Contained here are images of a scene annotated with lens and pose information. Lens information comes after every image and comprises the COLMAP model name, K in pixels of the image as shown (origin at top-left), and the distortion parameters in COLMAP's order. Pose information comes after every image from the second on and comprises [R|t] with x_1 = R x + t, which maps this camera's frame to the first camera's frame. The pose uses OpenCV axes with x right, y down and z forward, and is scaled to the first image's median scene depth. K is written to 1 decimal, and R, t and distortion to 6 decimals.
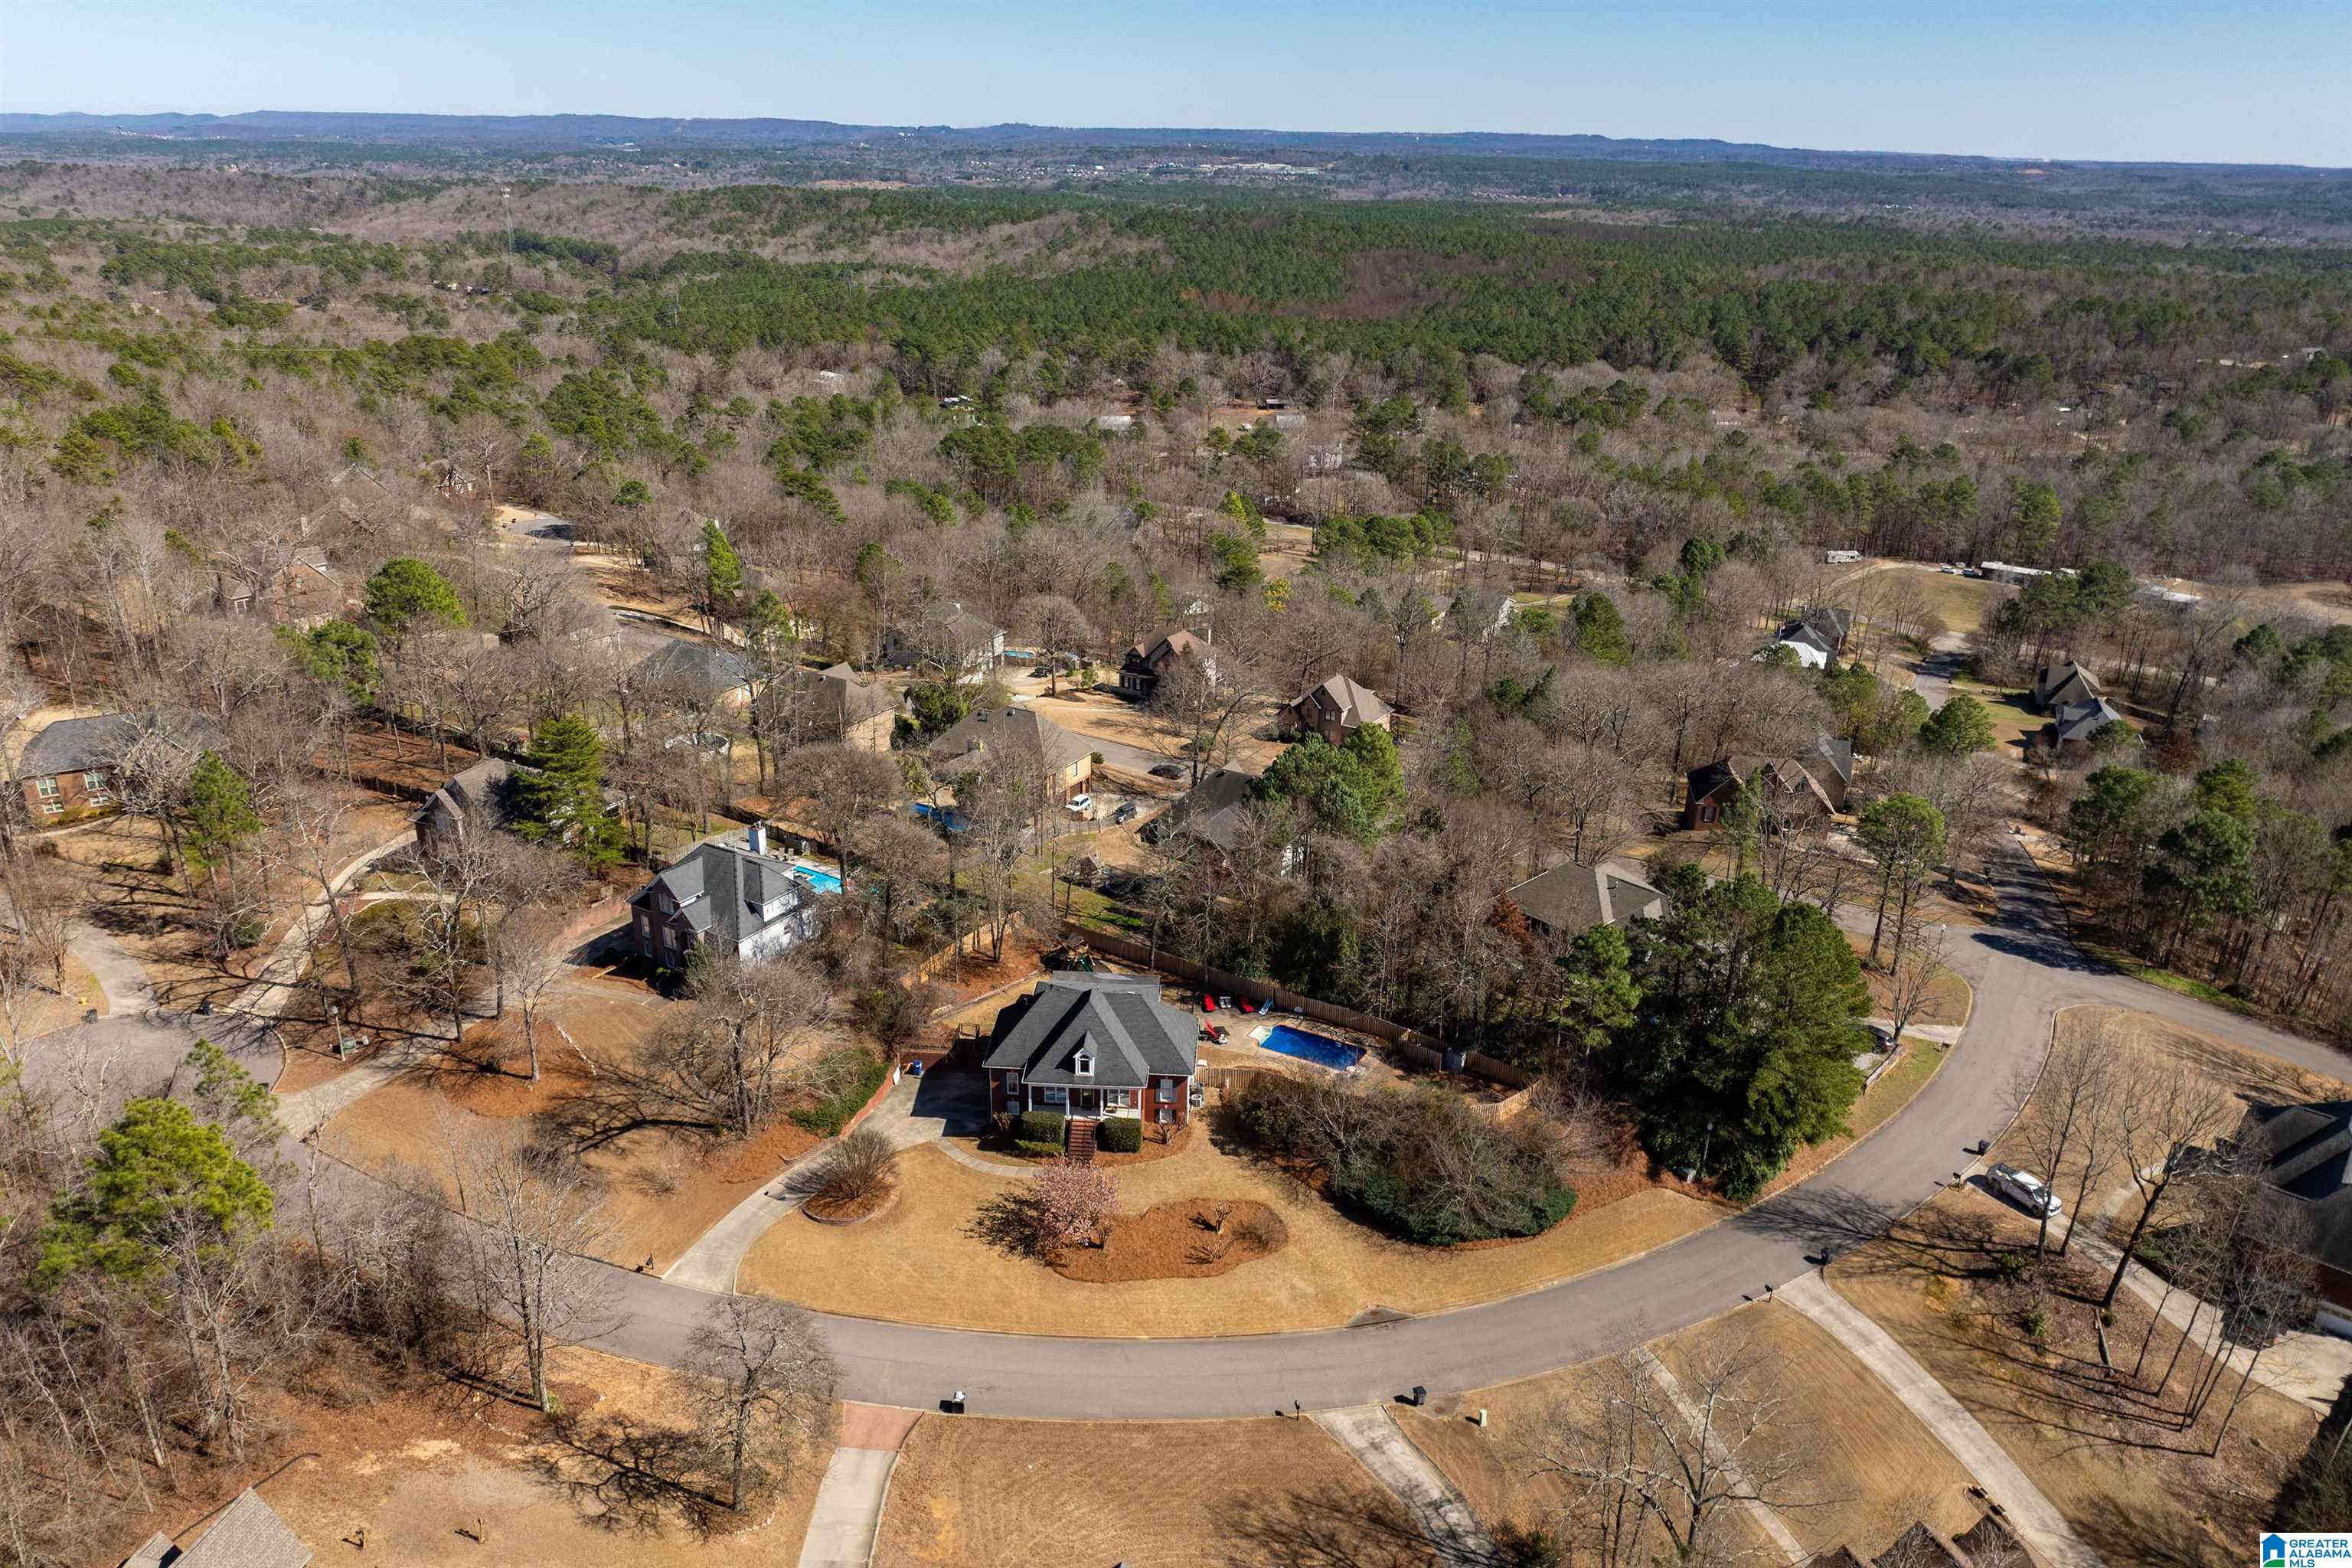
lens RADIAL K [[1686.7, 0, 1167.8], [0, 1686.7, 786.9], [0, 0, 1]] dist [-0.054617, 0.029461]
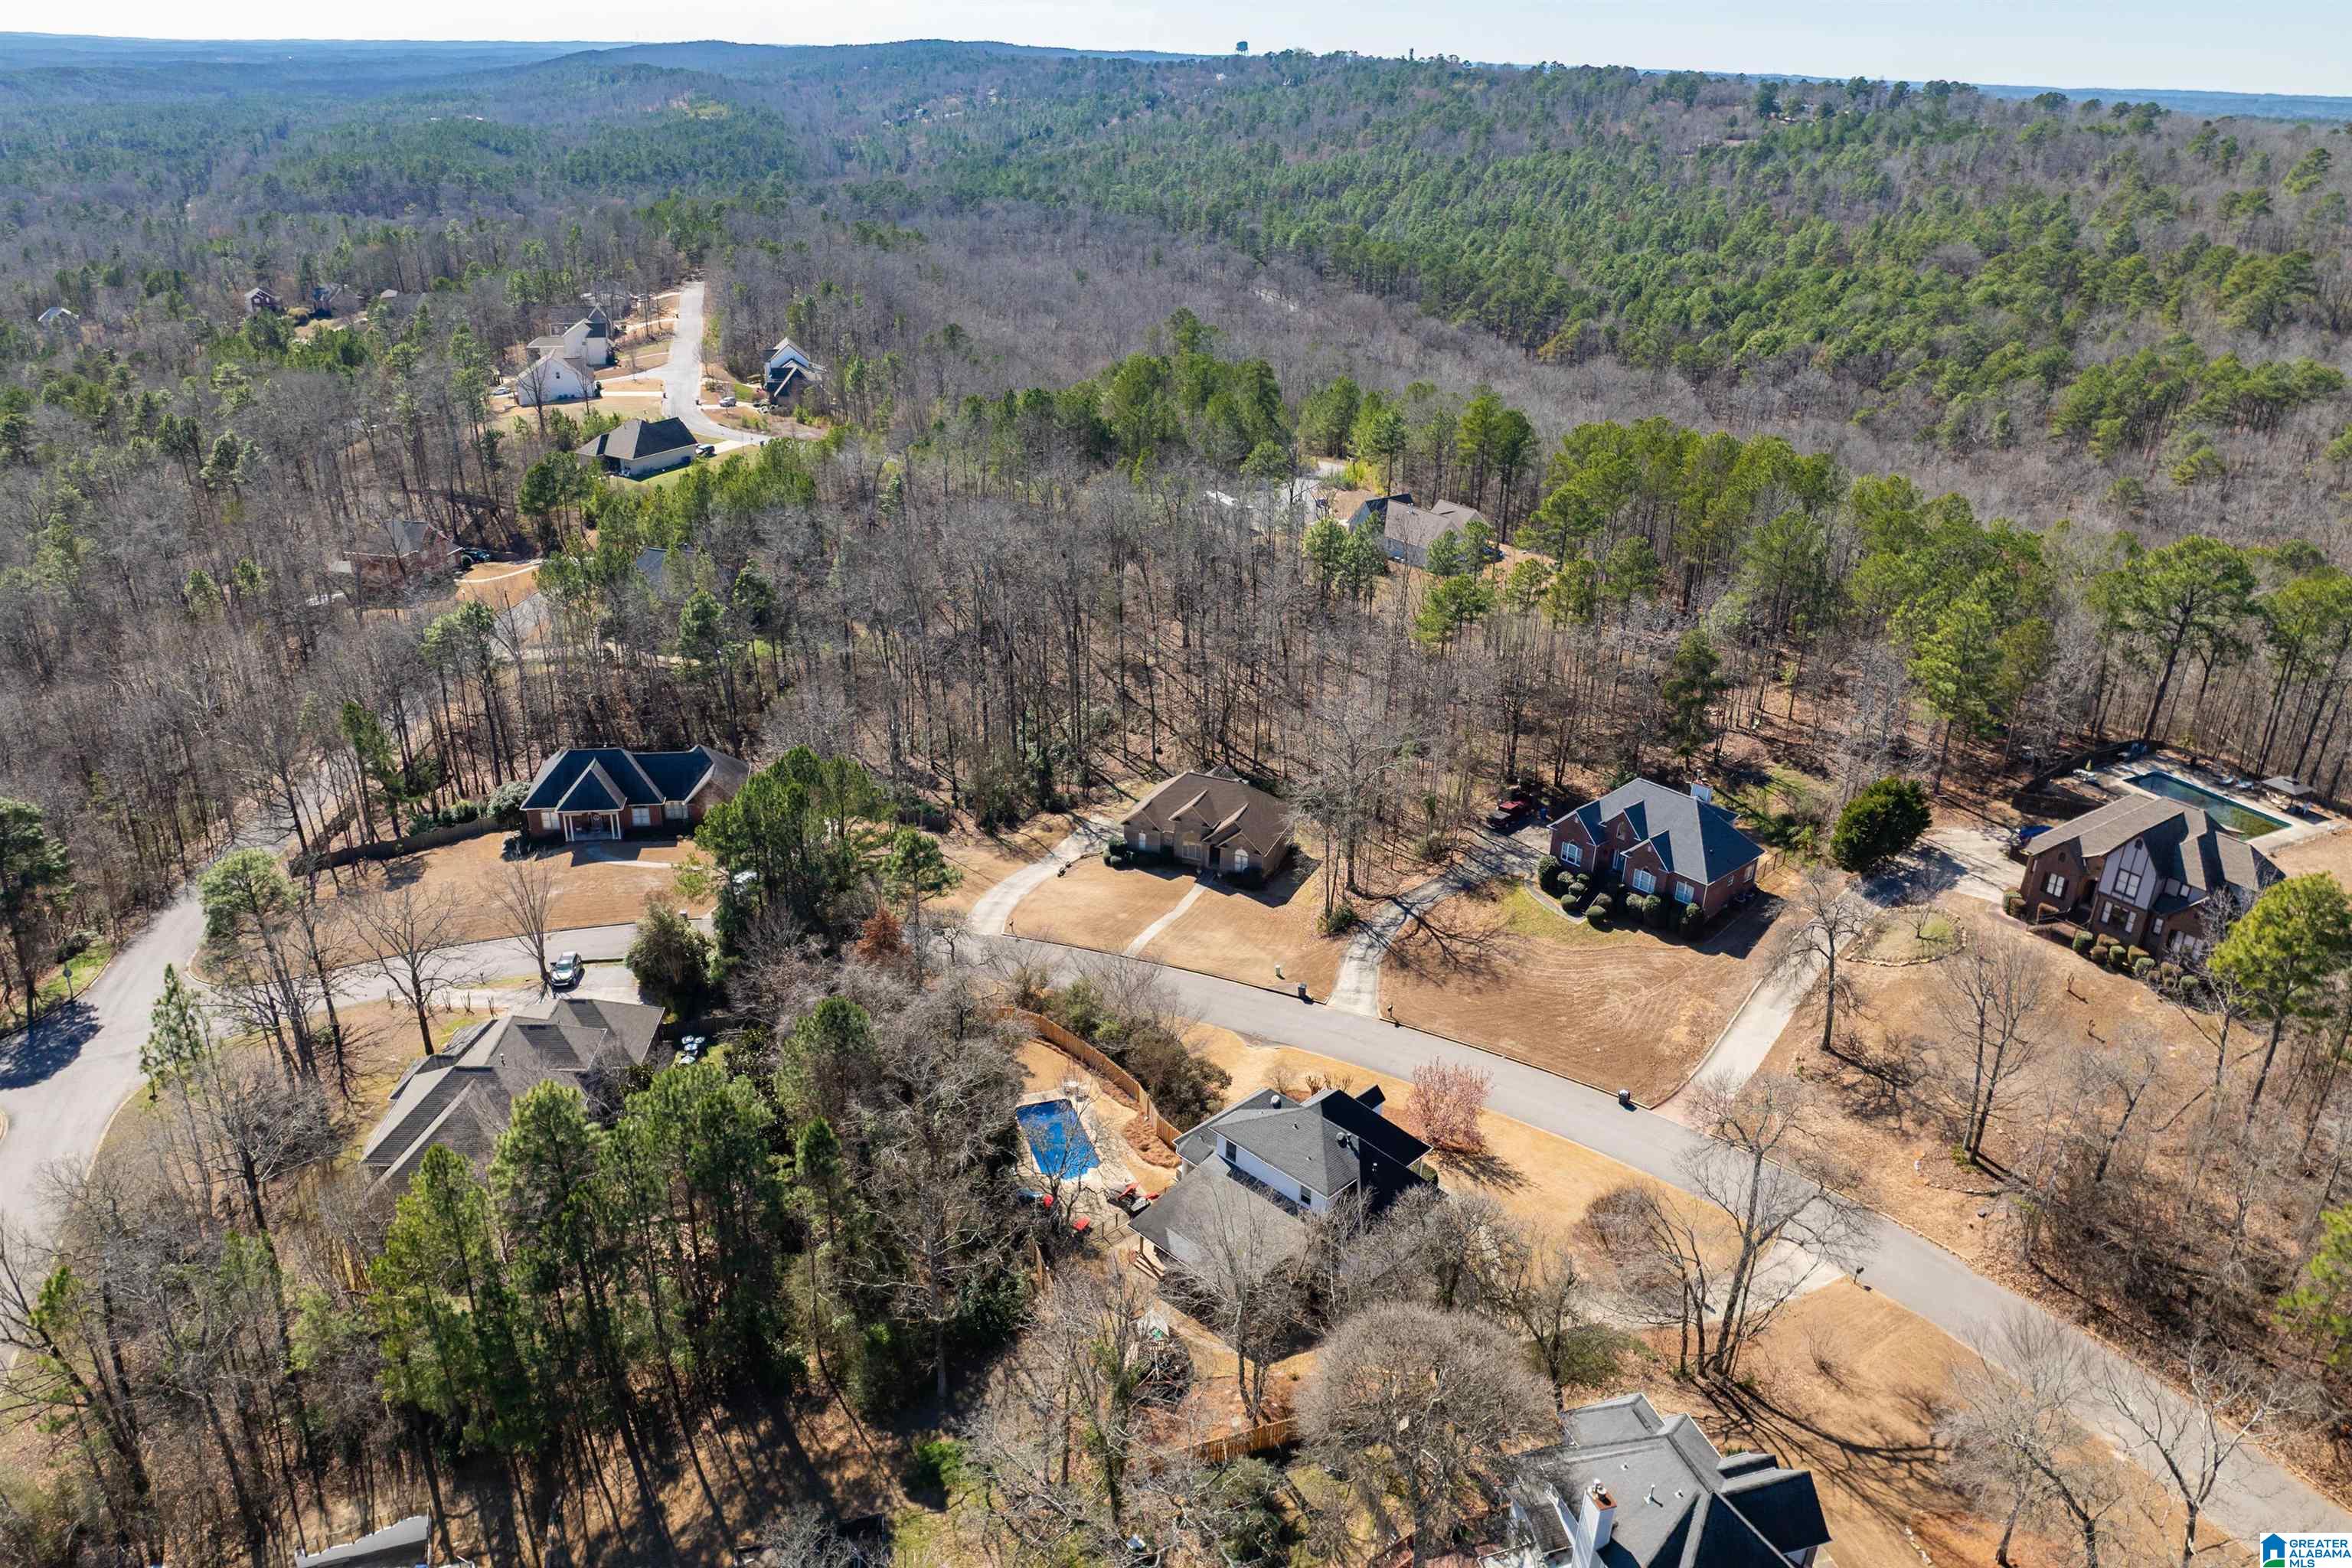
lens RADIAL K [[1686.7, 0, 1167.8], [0, 1686.7, 786.9], [0, 0, 1]] dist [-0.054617, 0.029461]
pose [[-0.751669, -0.319874, 0.576780, -0.225269], [0.172148, 0.749049, 0.639758, -0.286762], [-0.636678, 0.580177, -0.507971, 0.748714]]
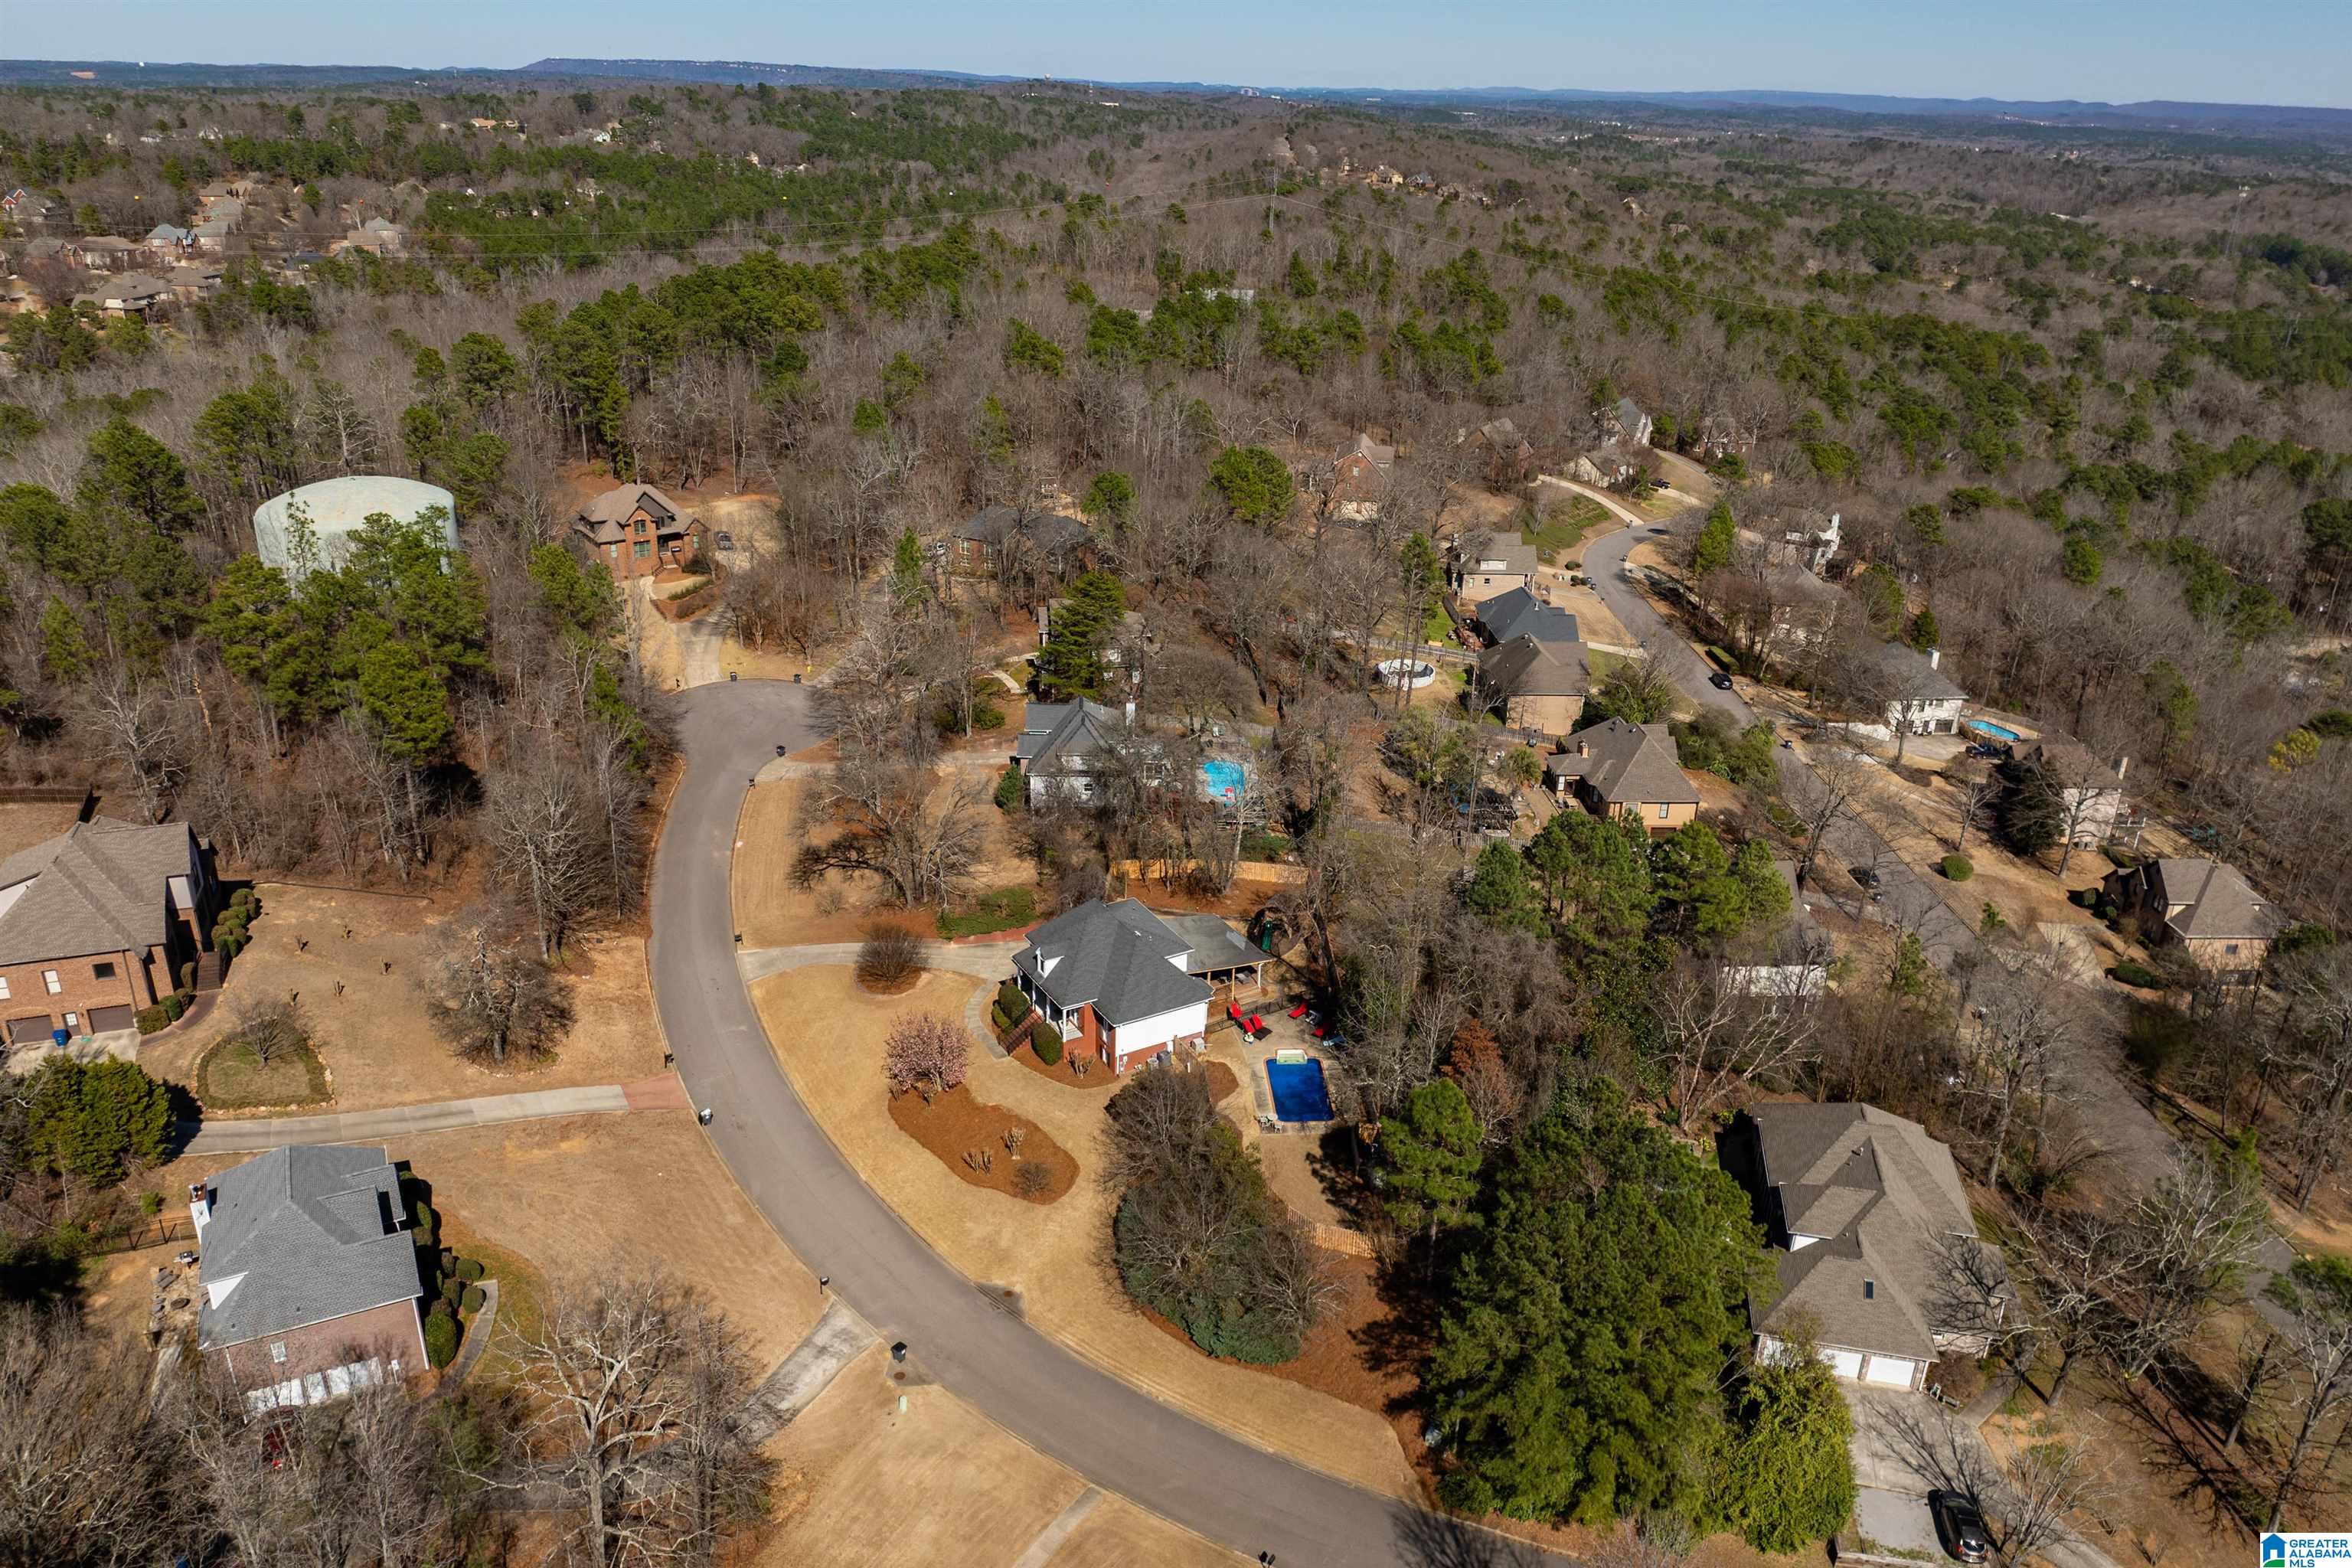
lens RADIAL K [[1686.7, 0, 1167.8], [0, 1686.7, 786.9], [0, 0, 1]] dist [-0.054617, 0.029461]
pose [[0.534196, 0.324353, -0.780660, 0.399568], [-0.320235, 0.932283, 0.168218, -0.071526], [0.782358, 0.160133, 0.601891, 0.214974]]
